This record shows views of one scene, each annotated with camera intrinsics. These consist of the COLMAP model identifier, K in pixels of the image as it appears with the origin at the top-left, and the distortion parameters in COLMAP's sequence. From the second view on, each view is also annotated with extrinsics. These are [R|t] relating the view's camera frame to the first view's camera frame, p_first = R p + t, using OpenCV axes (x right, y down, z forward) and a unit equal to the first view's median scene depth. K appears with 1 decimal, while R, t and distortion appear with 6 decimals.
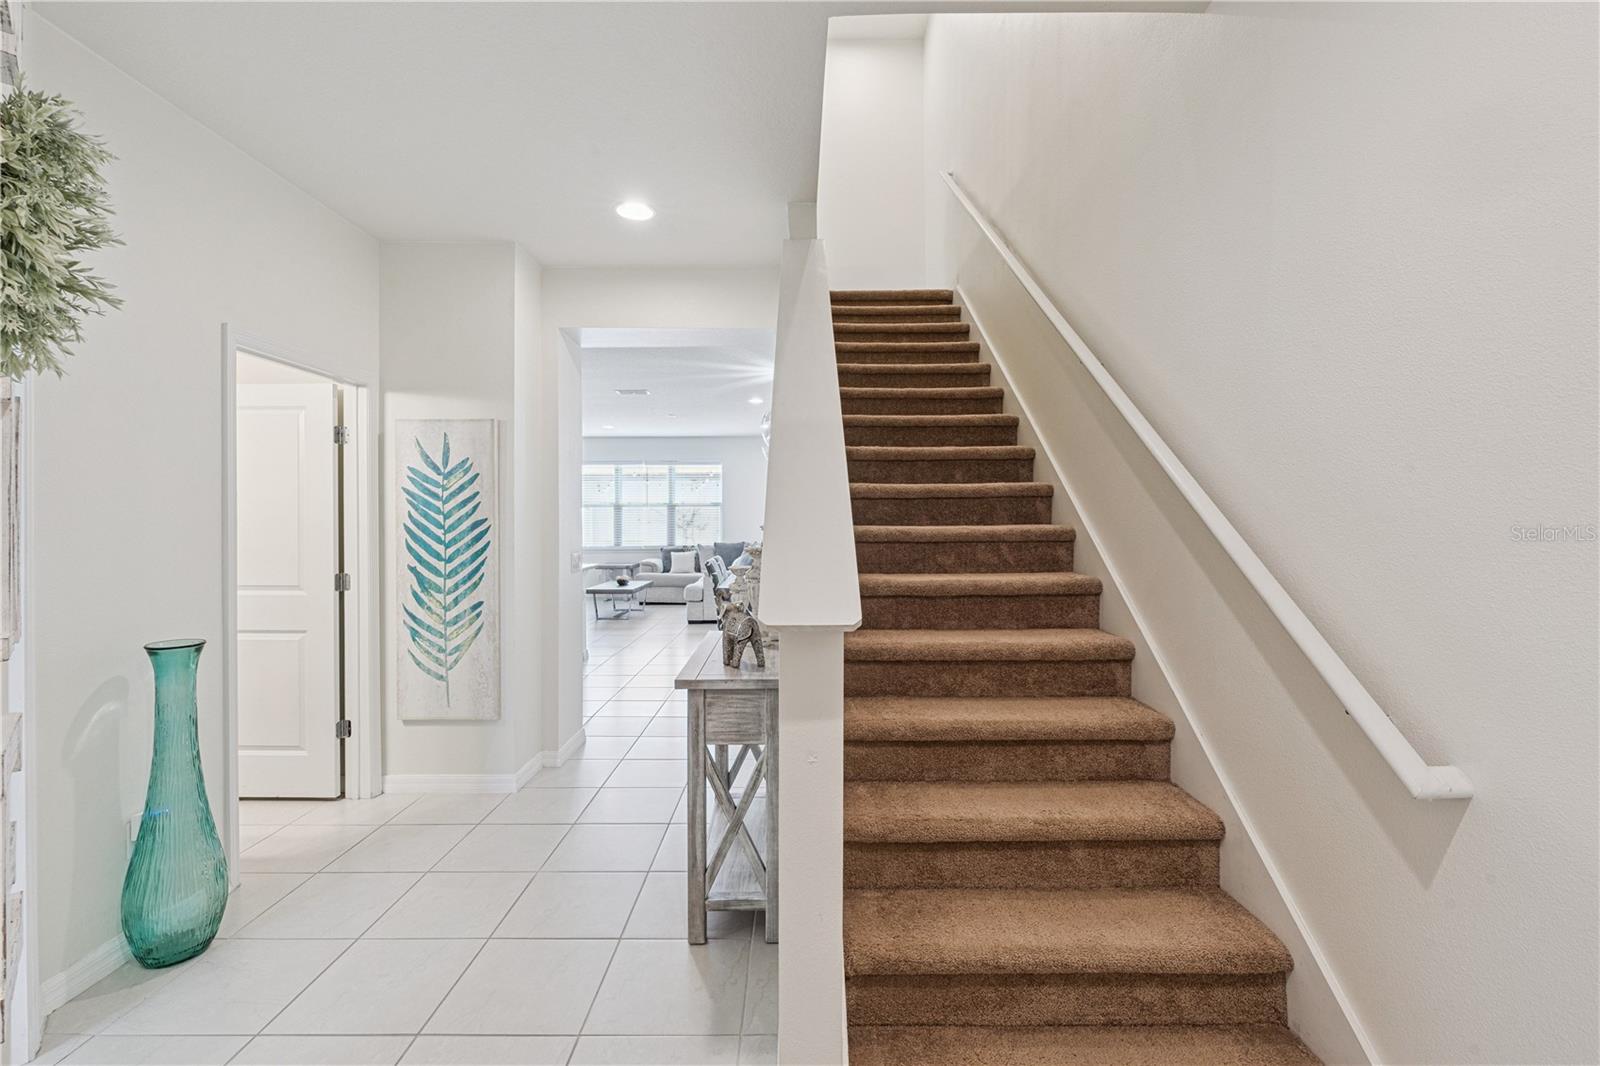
lens RADIAL K [[686.5, 0, 803.9], [0, 686.5, 534.0], [0, 0, 1]] dist [-0.007954, 0.000599]
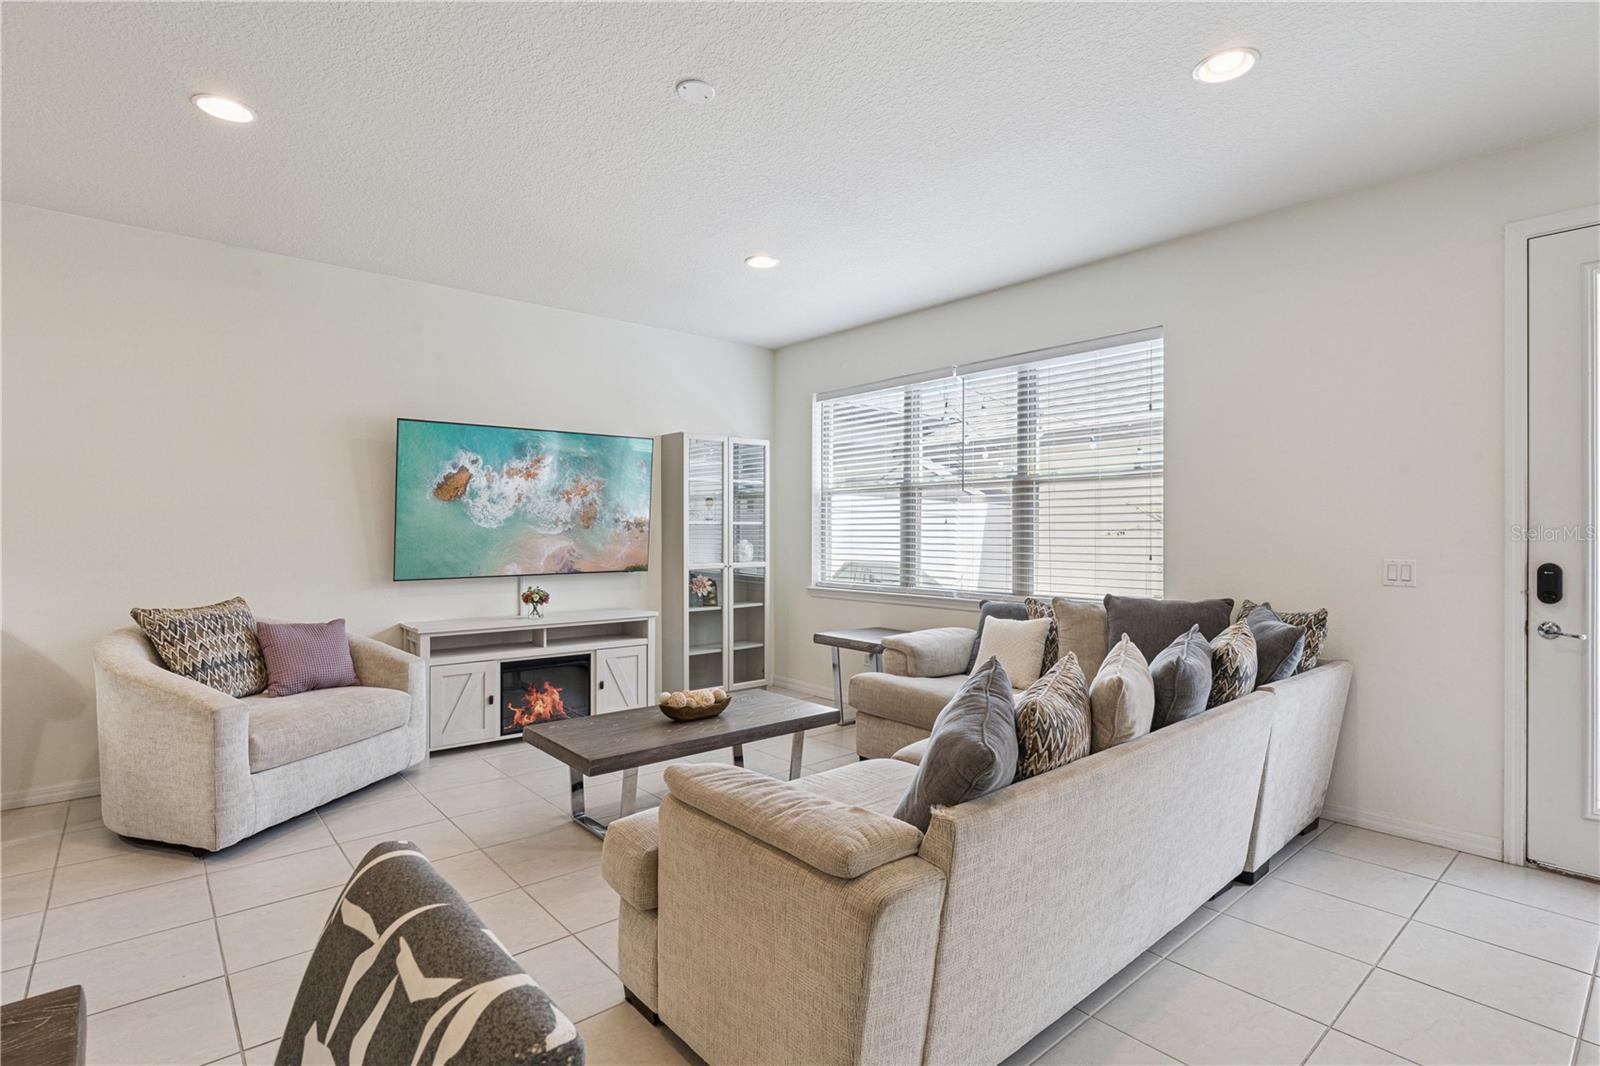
lens RADIAL K [[774.8, 0, 800.0], [0, 774.8, 533.0], [0, 0, 1]] dist [-0.000668, 0.000053]
pose [[0.645434, 0.001720, -0.763814, 0.173094], [-0.018441, 0.999741, -0.013332, -0.034540], [0.763594, 0.022690, 0.645298, 3.041956]]
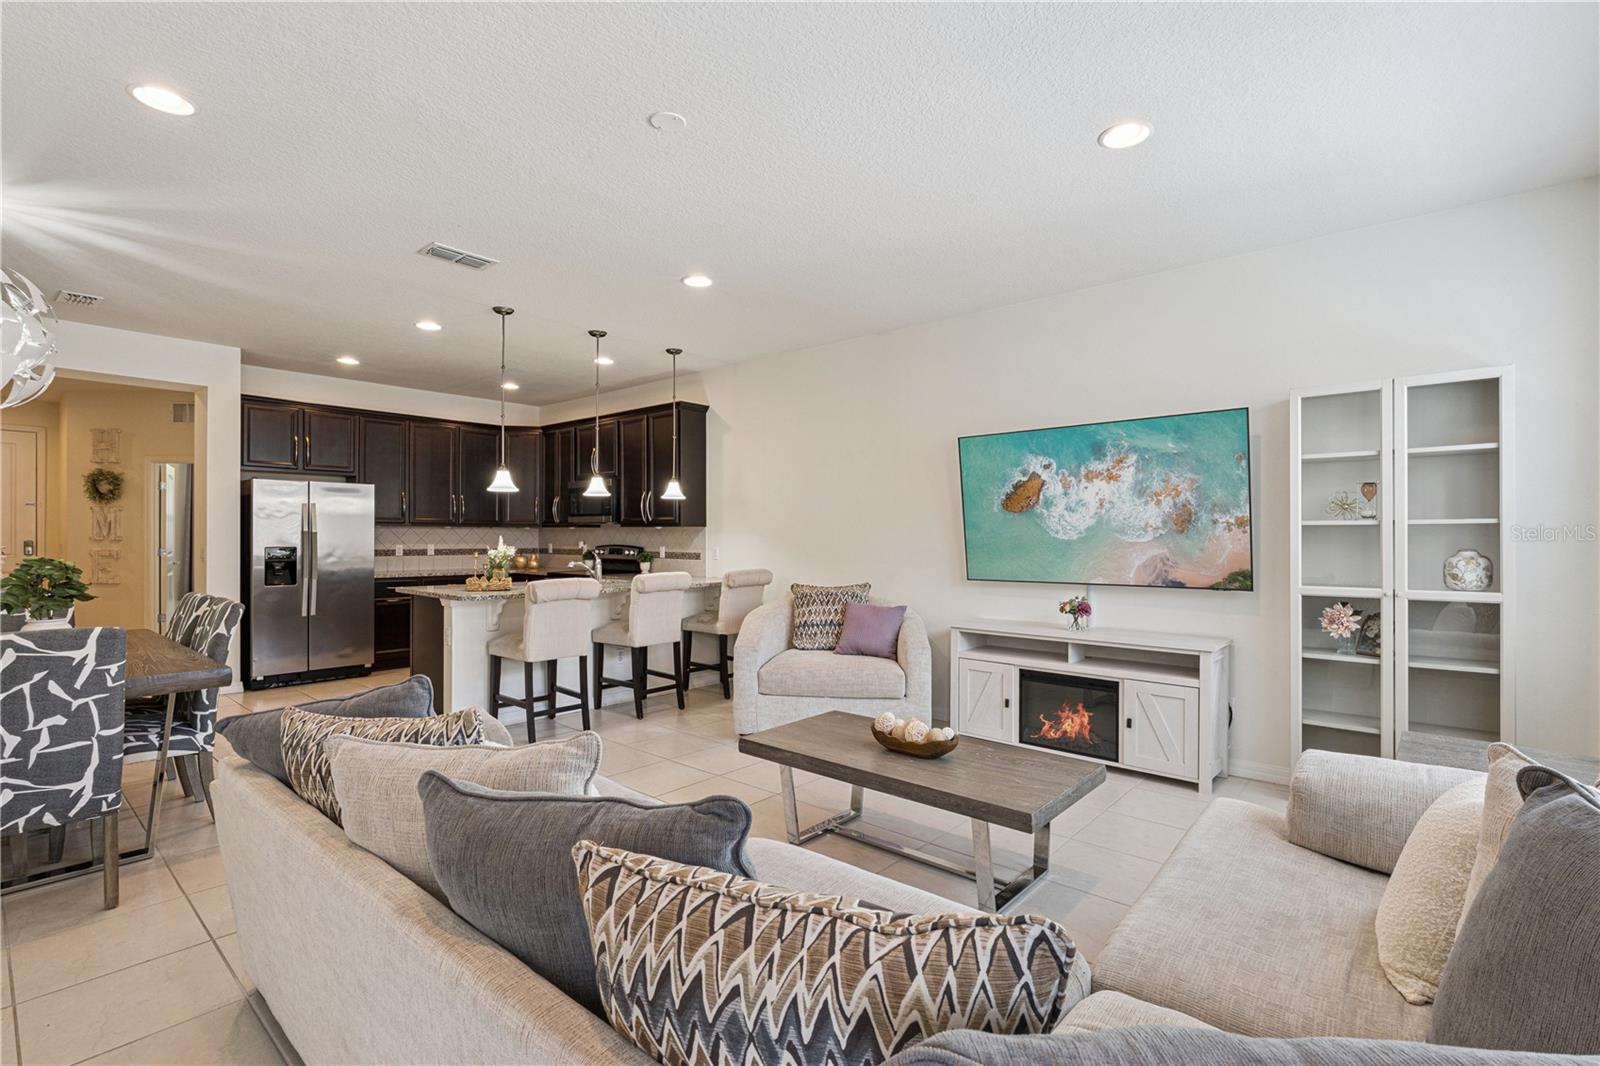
lens RADIAL K [[725.5, 0, 792.7], [0, 725.5, 540.9], [0, 0, 1]] dist [-0.001933, 0.000068]
pose [[-0.662512, 0.000446, -0.749051, -0.040565], [-0.021078, 0.999593, 0.019239, -0.062628], [0.748755, 0.028534, -0.662233, 4.395927]]
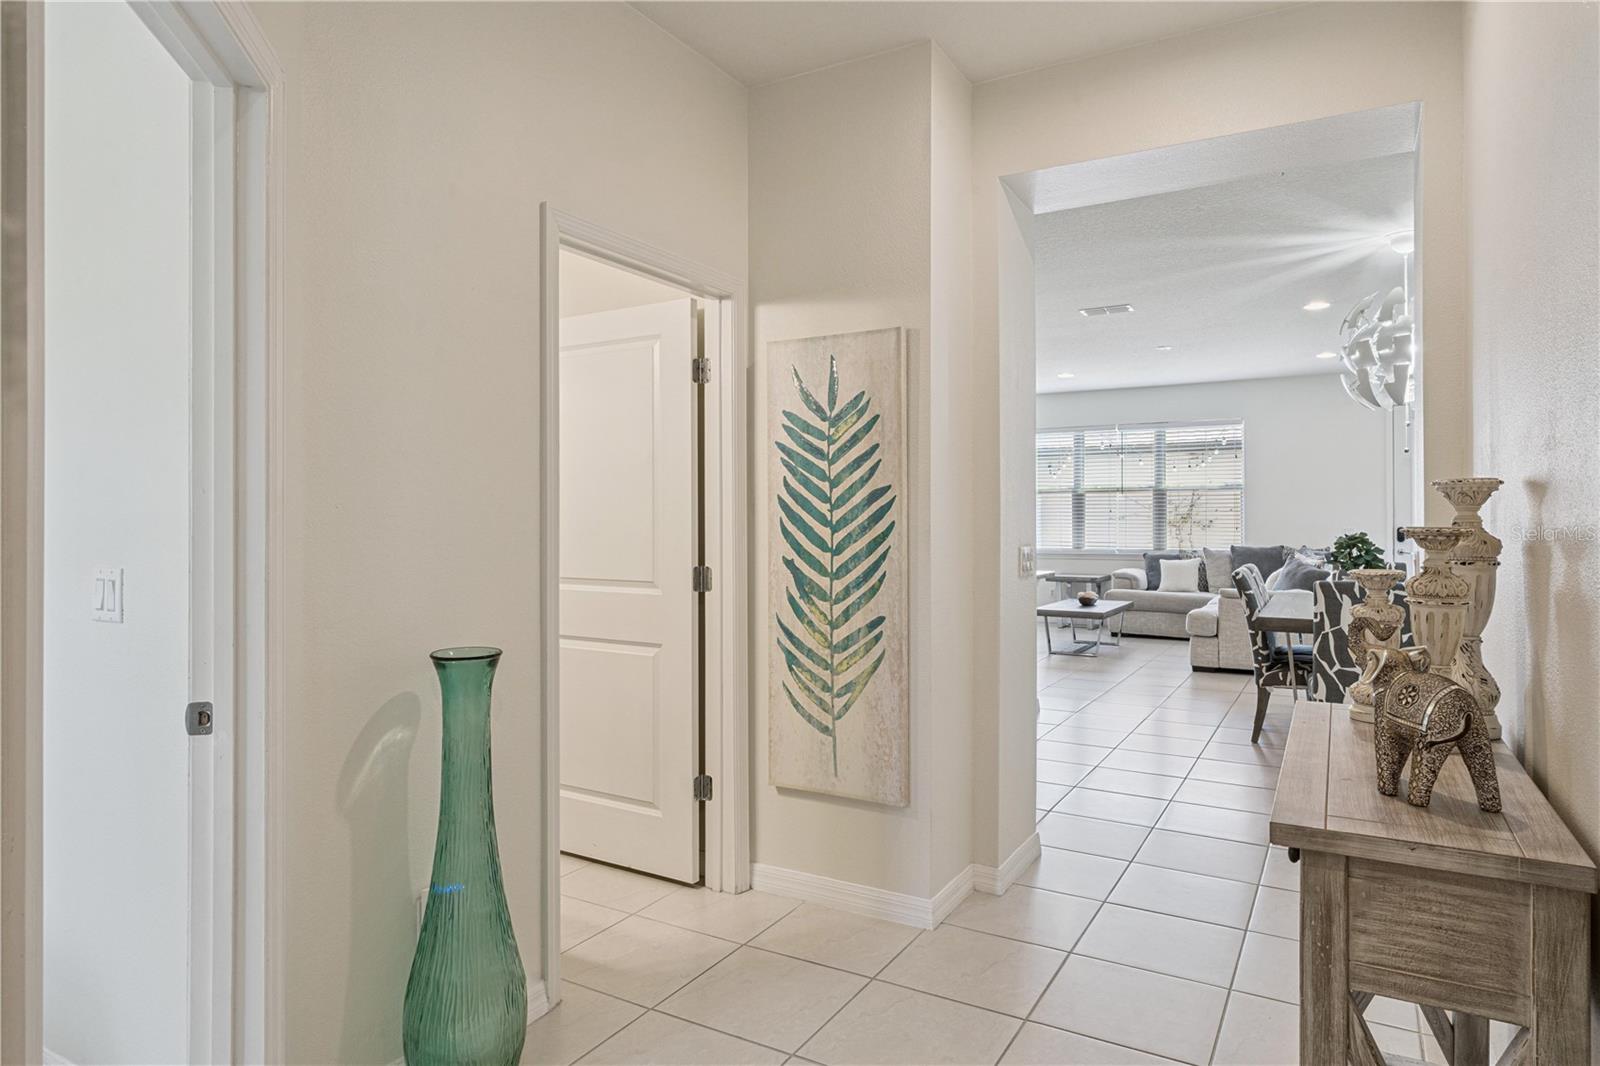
lens RADIAL K [[921.2, 0, 778.5], [0, 921.2, 514.5], [0, 0, 1]] dist [-0.010674, -0.001422]
pose [[0.839614, -0.008051, -0.543124, -0.088133], [-0.005490, 0.999713, -0.023306, 0.024384], [0.543156, 0.022550, 0.839329, 0.232518]]
